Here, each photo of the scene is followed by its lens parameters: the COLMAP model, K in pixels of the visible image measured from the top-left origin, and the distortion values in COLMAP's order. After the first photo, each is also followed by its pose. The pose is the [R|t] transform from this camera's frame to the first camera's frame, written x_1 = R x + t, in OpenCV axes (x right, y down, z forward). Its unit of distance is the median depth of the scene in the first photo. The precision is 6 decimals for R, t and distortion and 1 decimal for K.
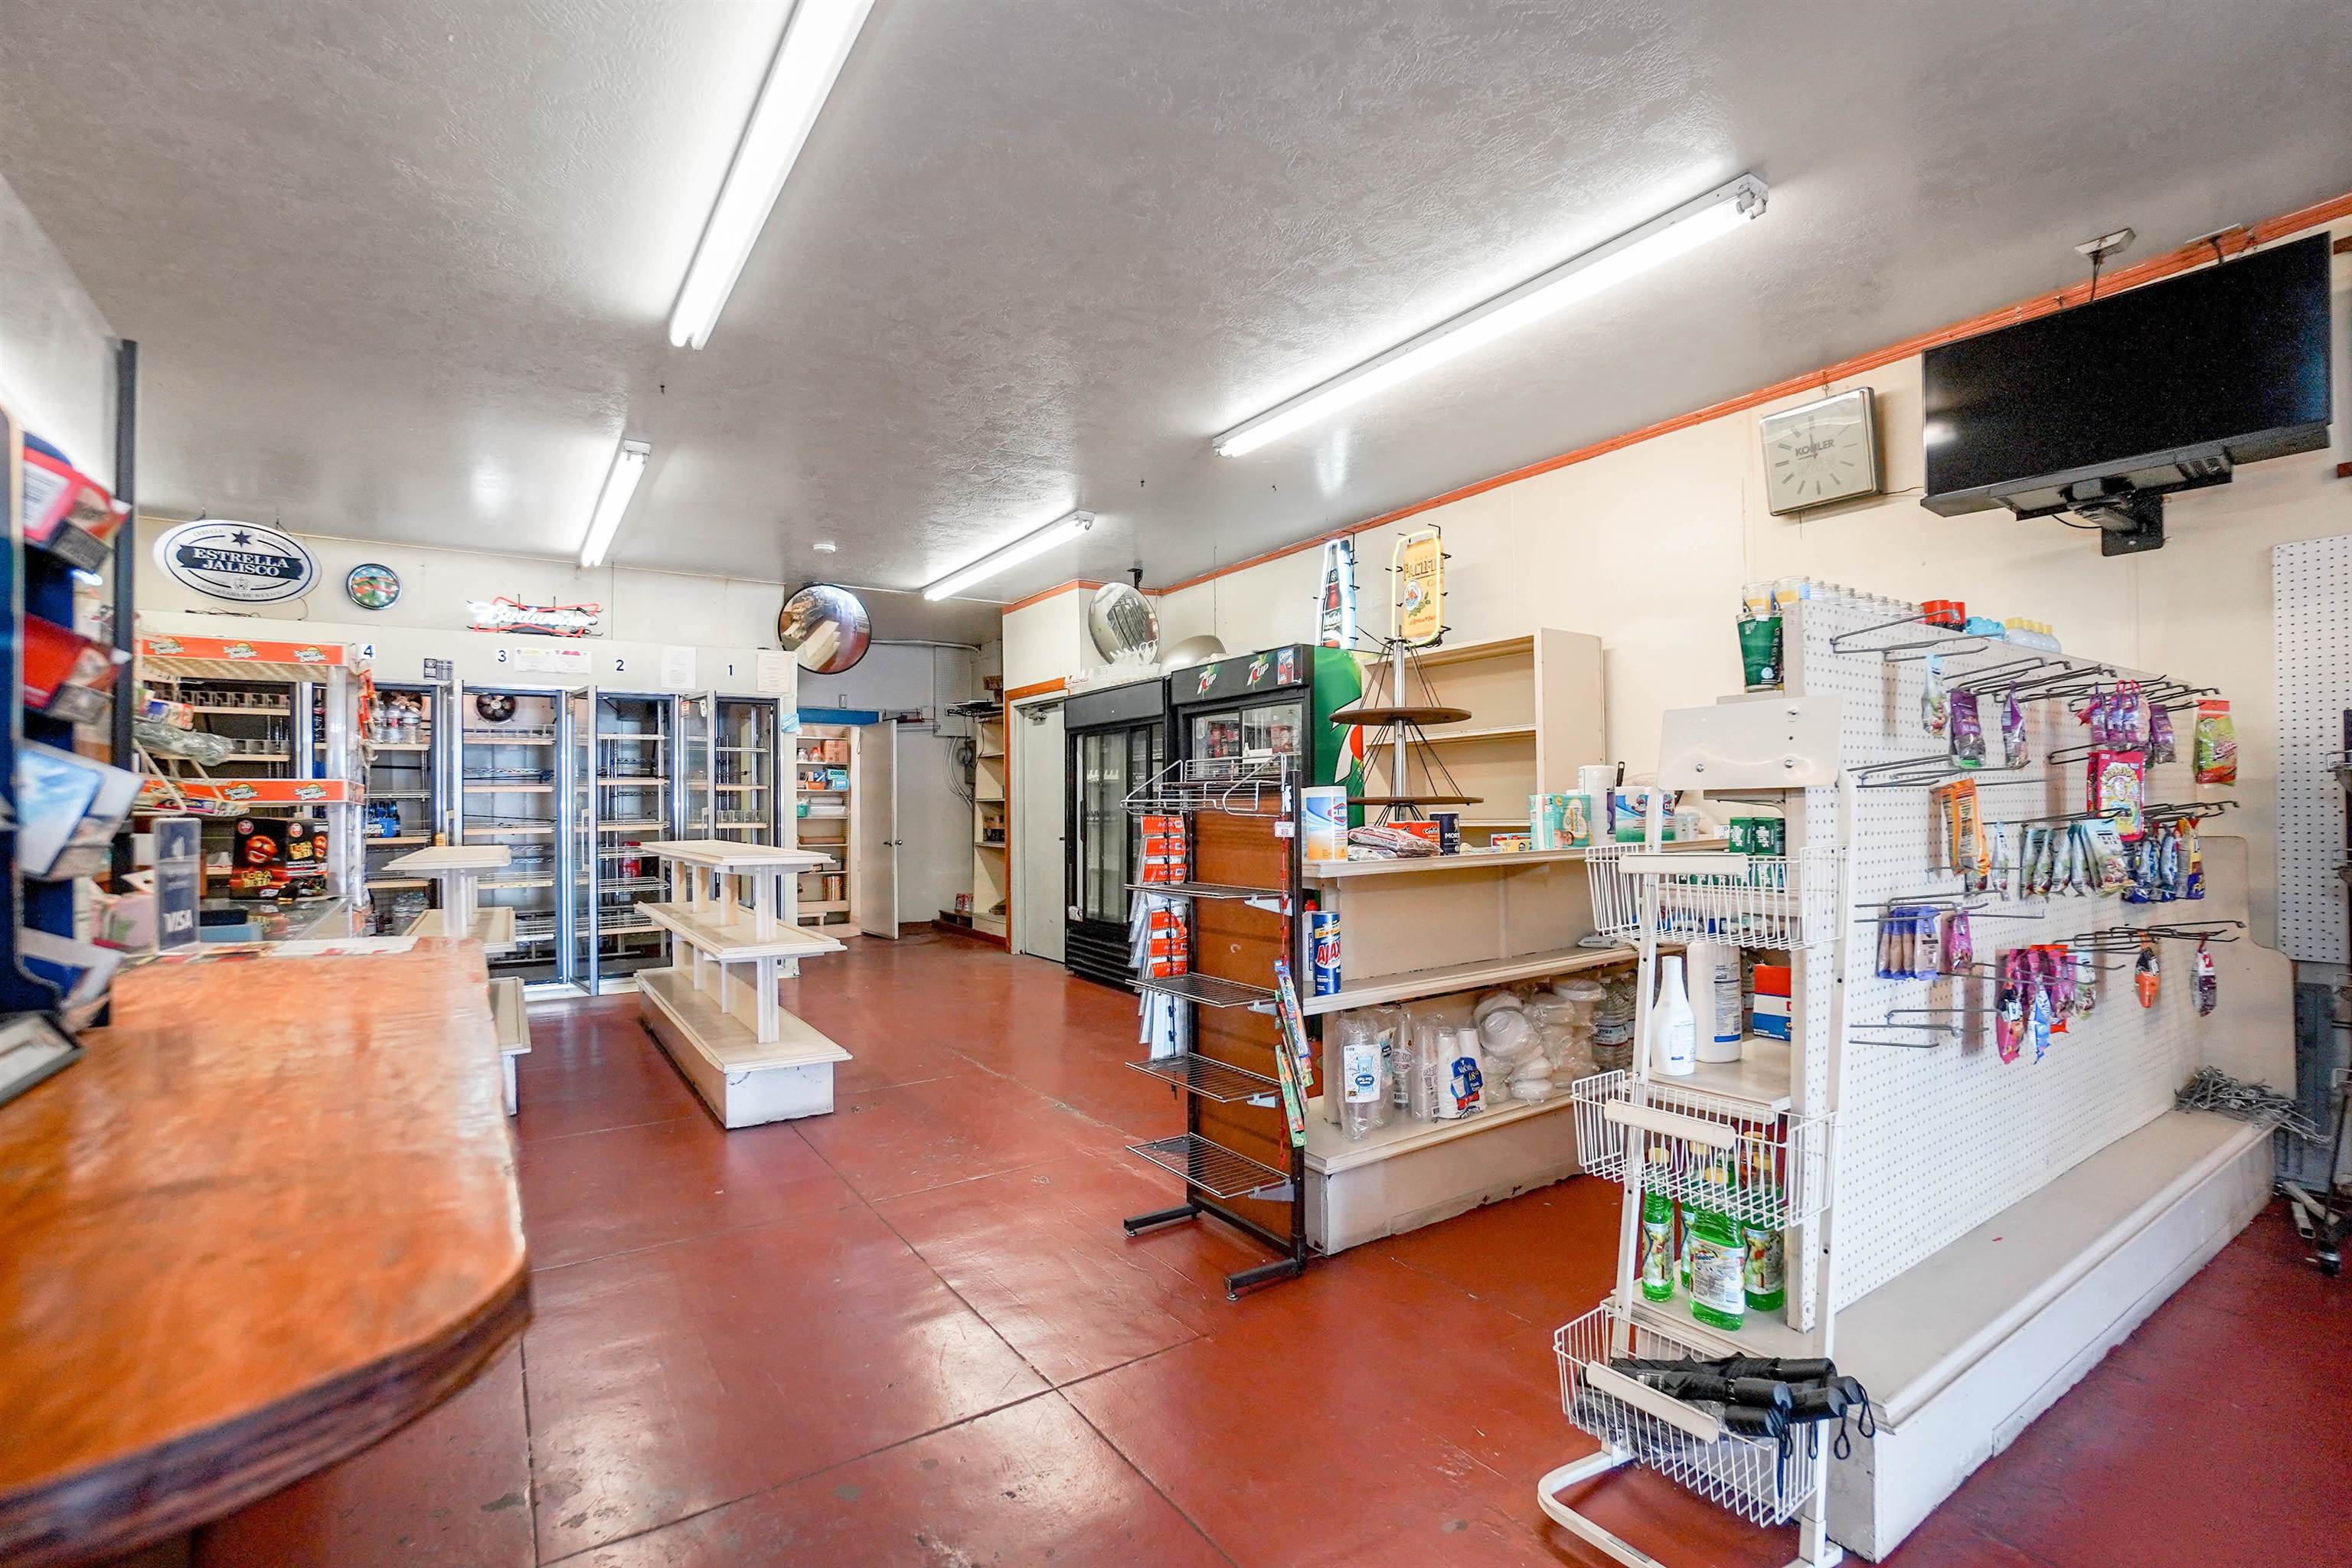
lens RADIAL K [[1051.1, 0, 1184.8], [0, 1051.1, 793.9], [0, 0, 1]] dist [-0.027635, 0.002207]
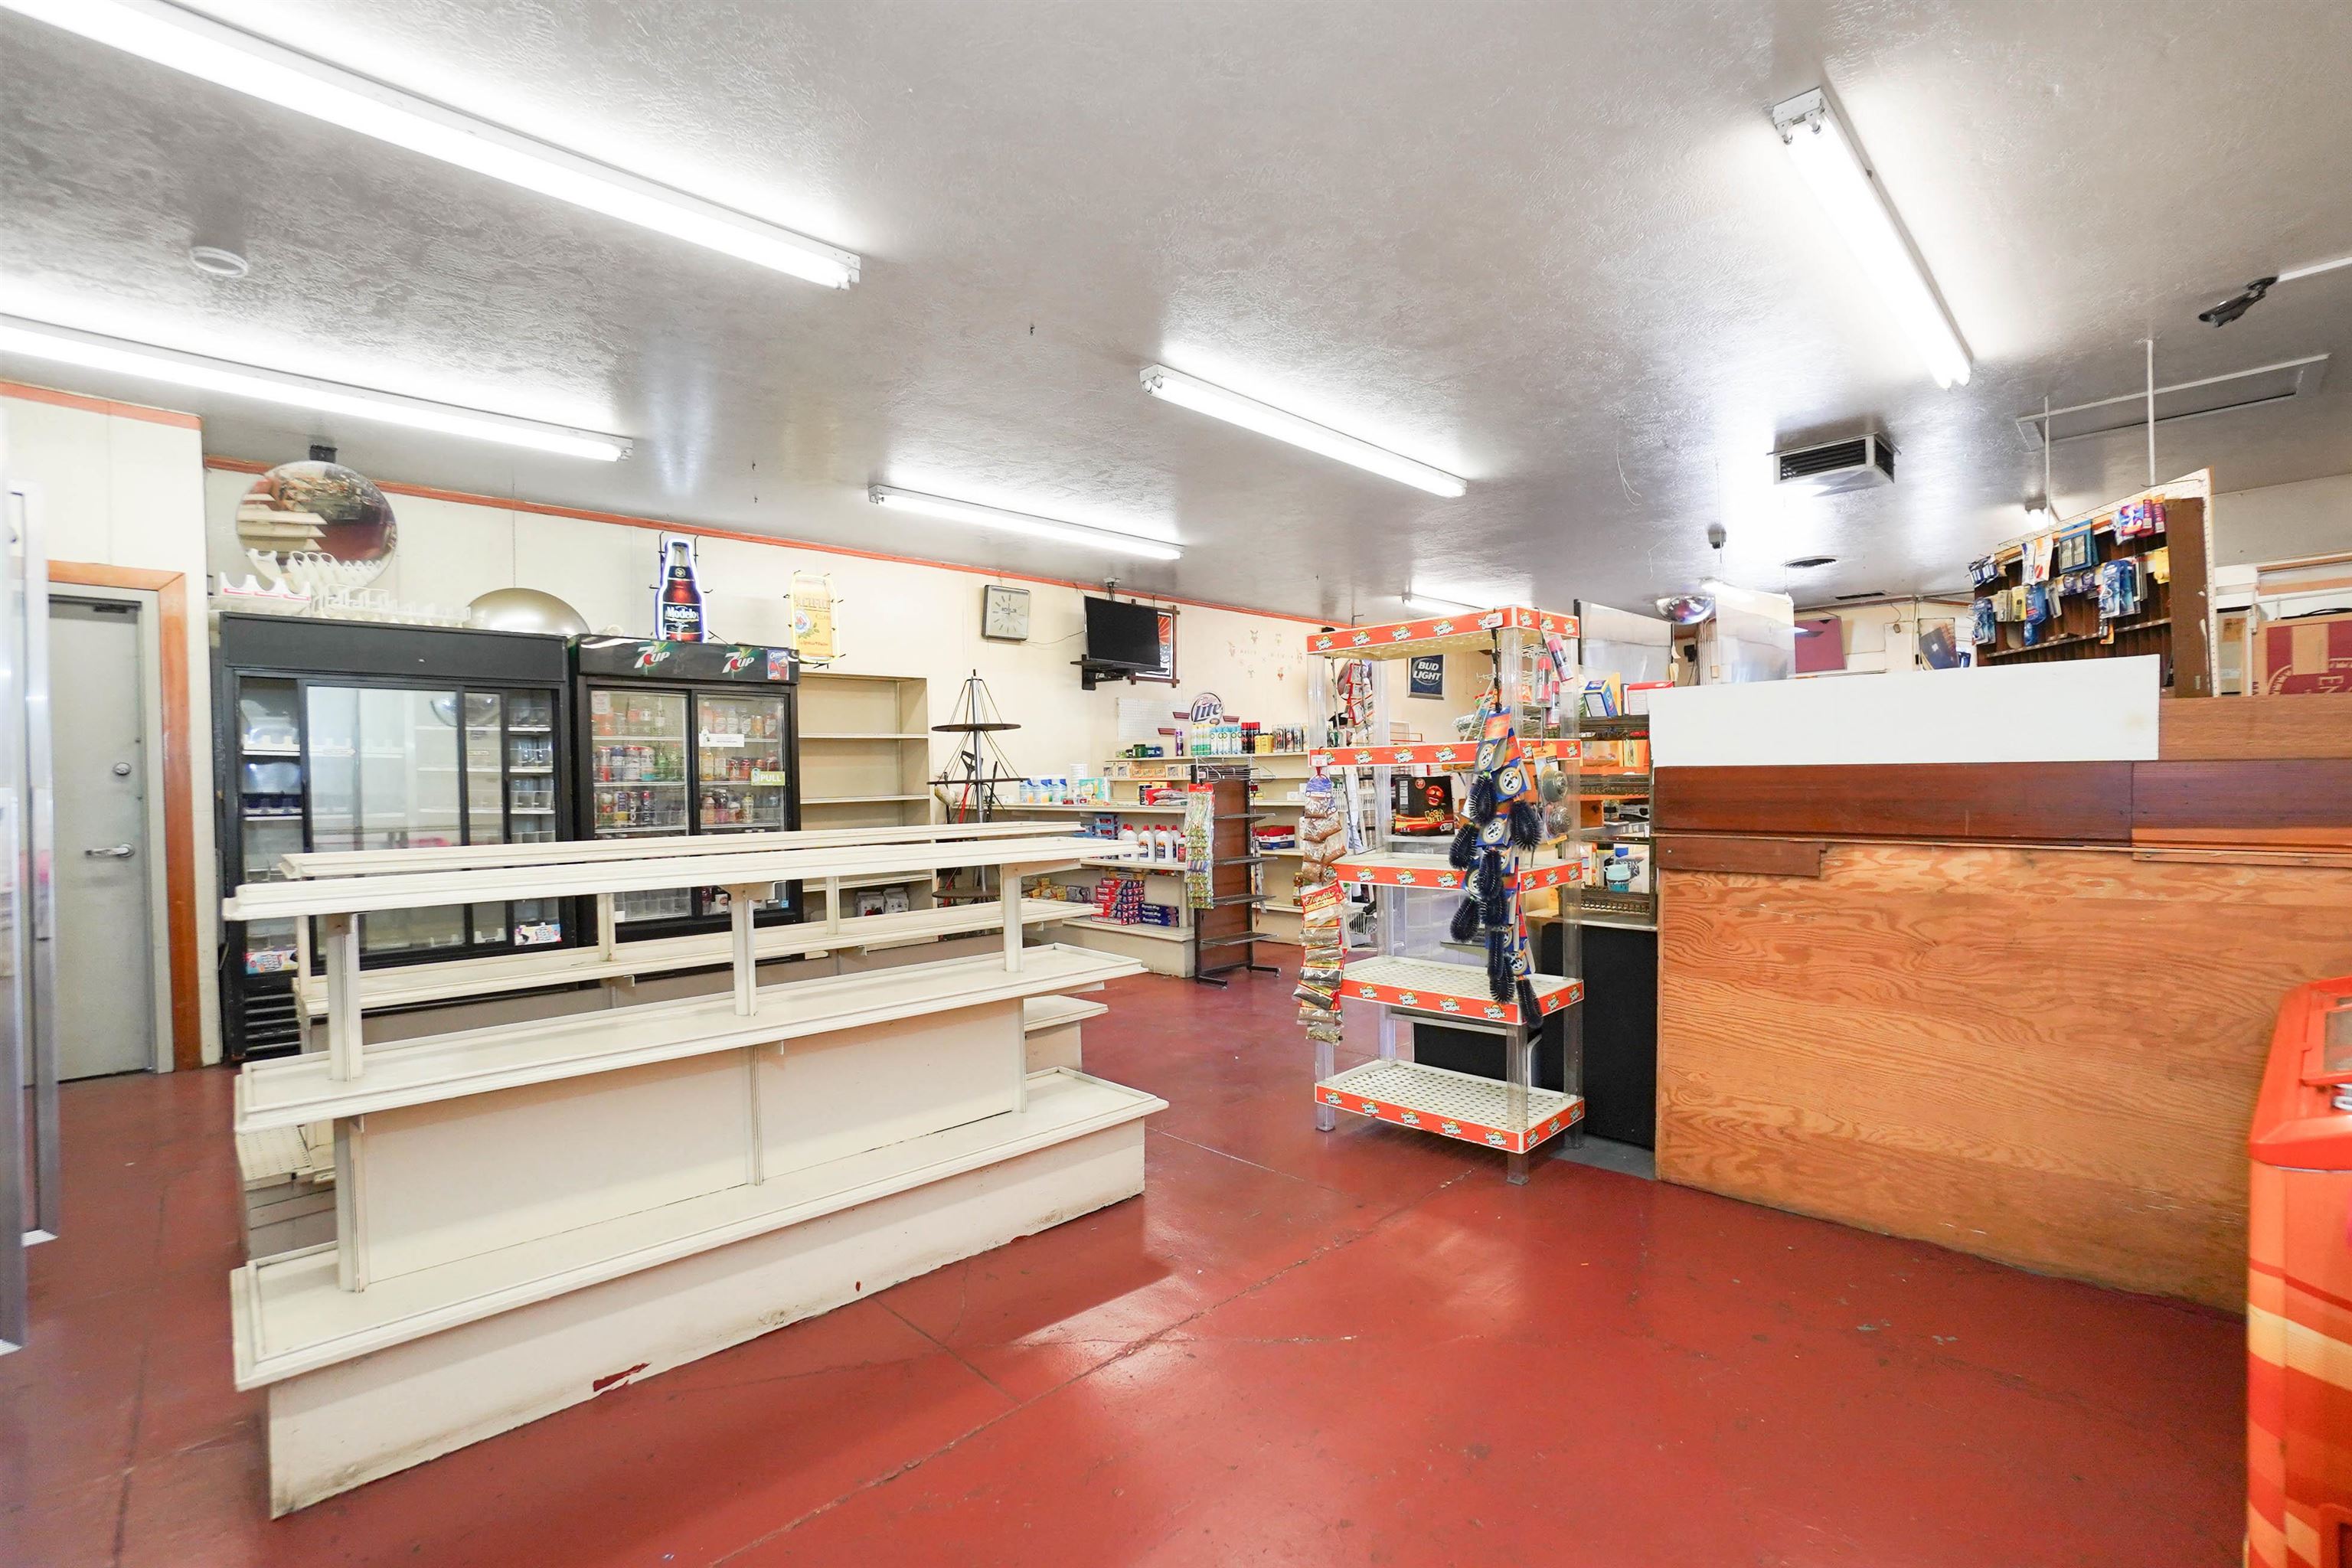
lens RADIAL K [[1051.1, 0, 1176.7], [0, 1051.1, 794.4], [0, 0, 1]] dist [-0.027635, 0.002207]
pose [[-0.167351, 0.002594, 0.985894, -0.943623], [0.004291, 0.999989, -0.001903, 0.020351], [-0.985888, 0.003912, -0.167360, 0.655555]]
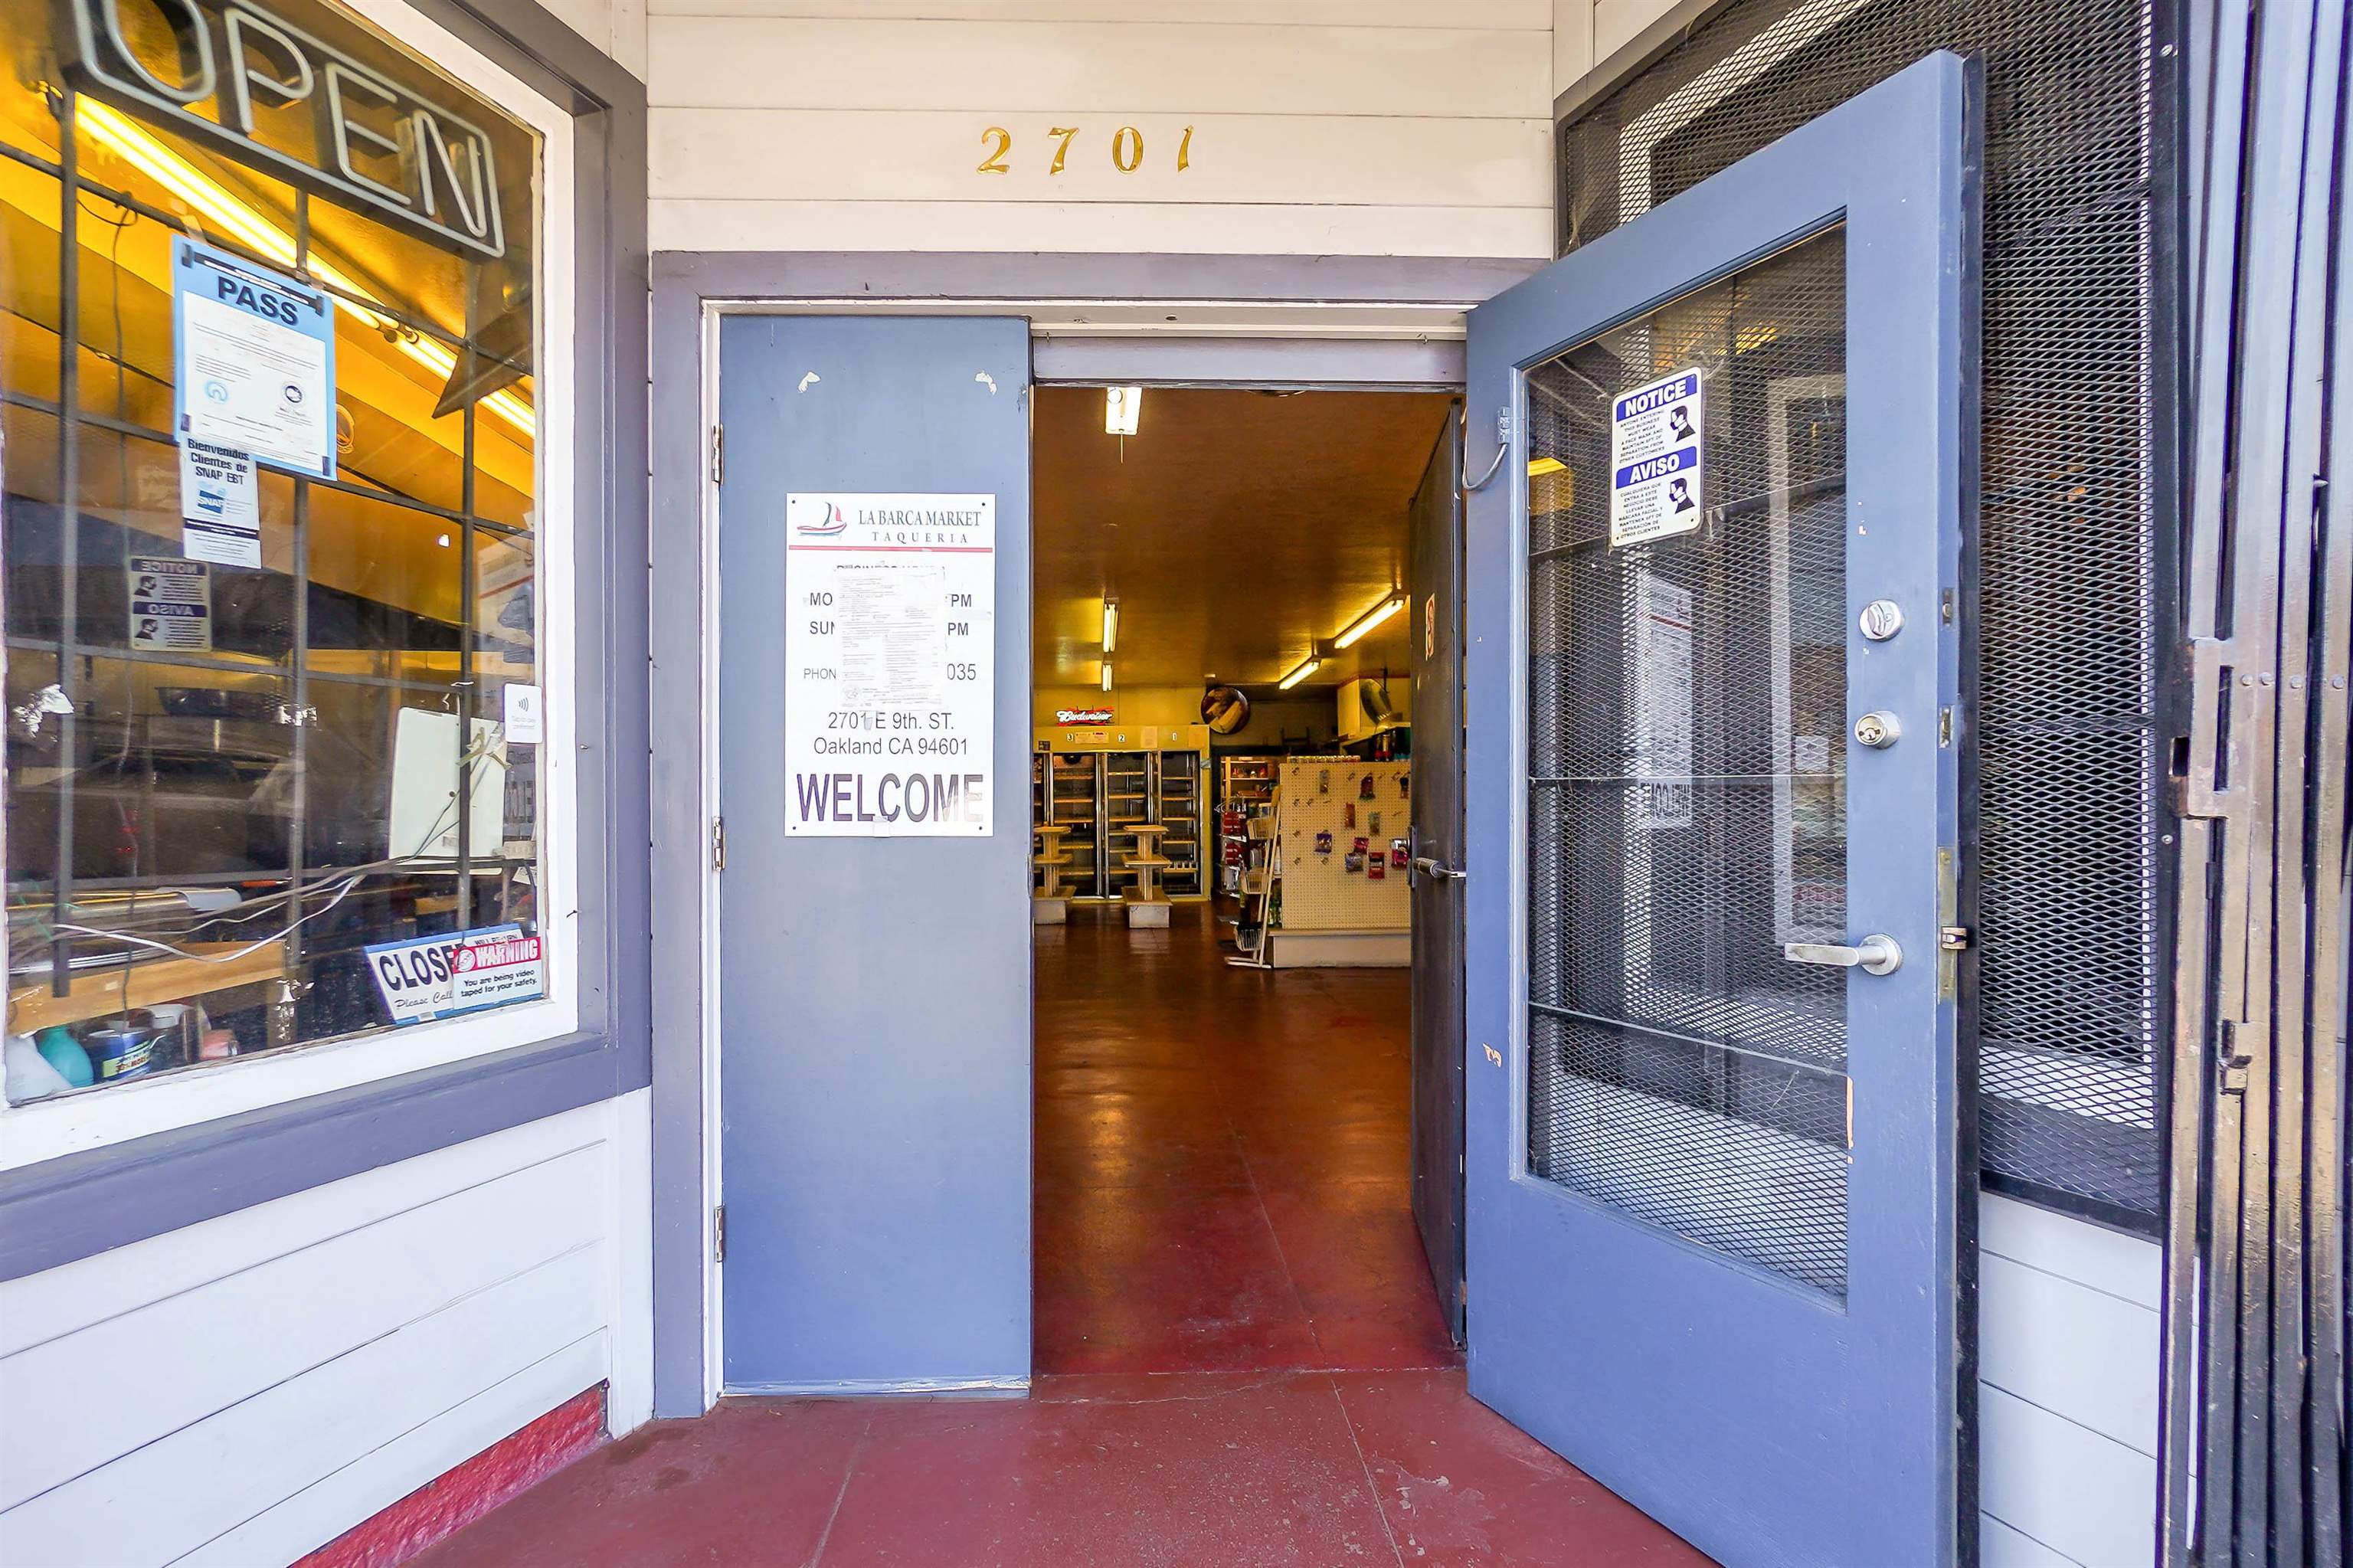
lens RADIAL K [[1051.6, 0, 1177.1], [0, 1051.6, 802.9], [0, 0, 1]] dist [-0.027635, 0.002207]
pose [[0.859864, 0.010088, -0.510423, 0.647557], [-0.001674, 0.999855, 0.016939, -0.031567], [0.510520, -0.013711, 0.859756, -0.771706]]
